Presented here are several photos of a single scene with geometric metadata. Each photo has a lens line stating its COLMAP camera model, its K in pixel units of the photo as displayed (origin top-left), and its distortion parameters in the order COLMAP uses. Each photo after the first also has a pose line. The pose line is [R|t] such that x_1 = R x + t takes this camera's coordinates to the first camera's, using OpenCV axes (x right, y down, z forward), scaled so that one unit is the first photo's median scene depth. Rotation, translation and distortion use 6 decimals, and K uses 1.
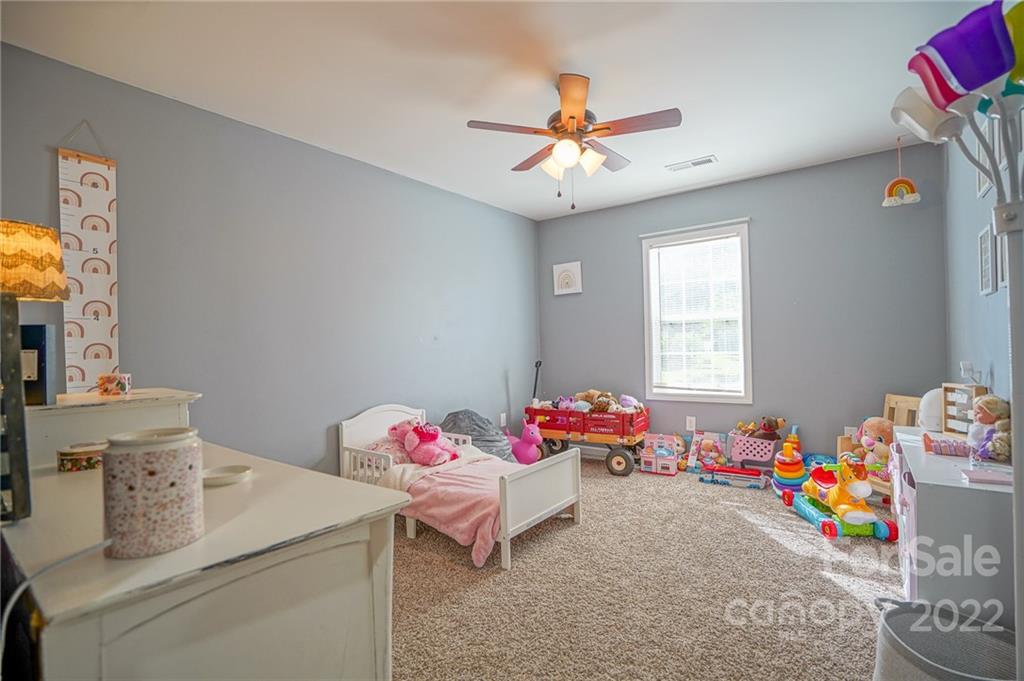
lens RADIAL K [[473.1, 0, 503.1], [0, 473.1, 347.9], [0, 0, 1]] dist [-0.046873, 0.014586]
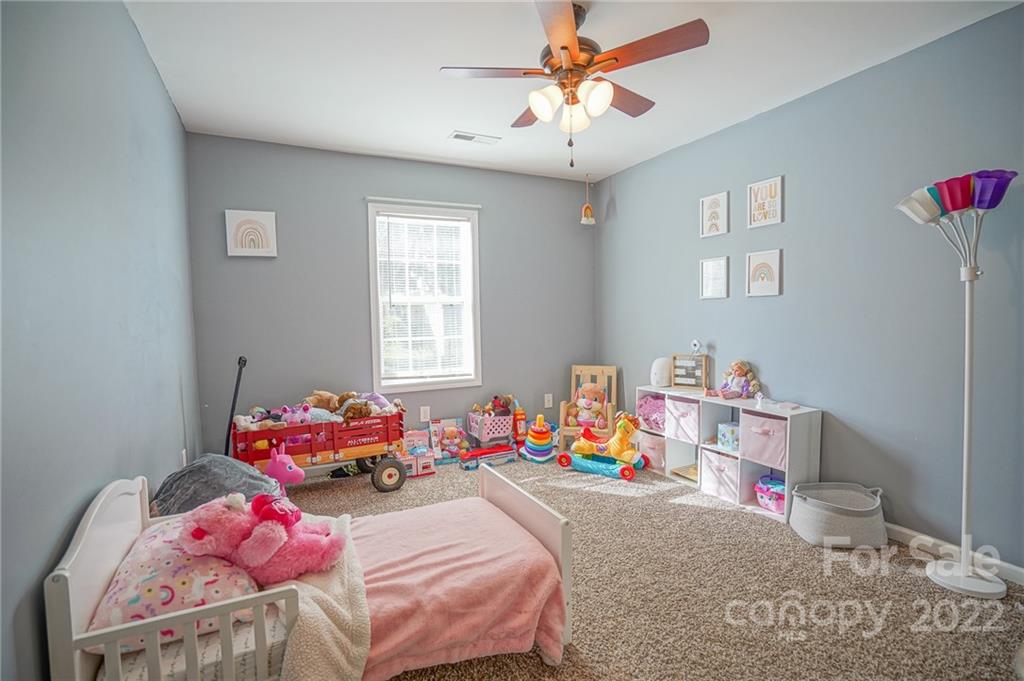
lens RADIAL K [[473.1, 0, 533.4], [0, 473.1, 349.7], [0, 0, 1]] dist [-0.046873, 0.014586]
pose [[0.438631, -0.046583, 0.897459, -0.389629], [0.010657, 0.998855, 0.046637, -0.009216], [-0.898604, -0.010893, 0.438625, 0.452132]]
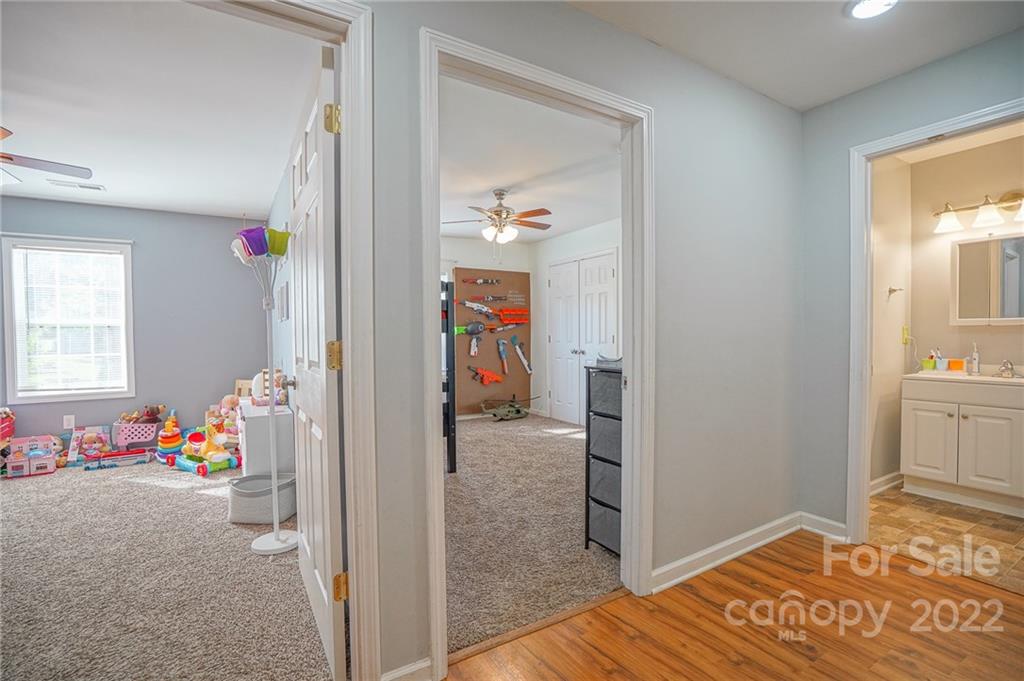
lens RADIAL K [[462.8, 0, 507.1], [0, 462.8, 348.6], [0, 0, 1]] dist [-0.028282, 0.007938]
pose [[0.350394, -0.005997, 0.936583, -0.240595], [0.002792, 0.999982, 0.005358, -0.008008], [-0.936598, 0.000738, 0.350404, -0.323754]]
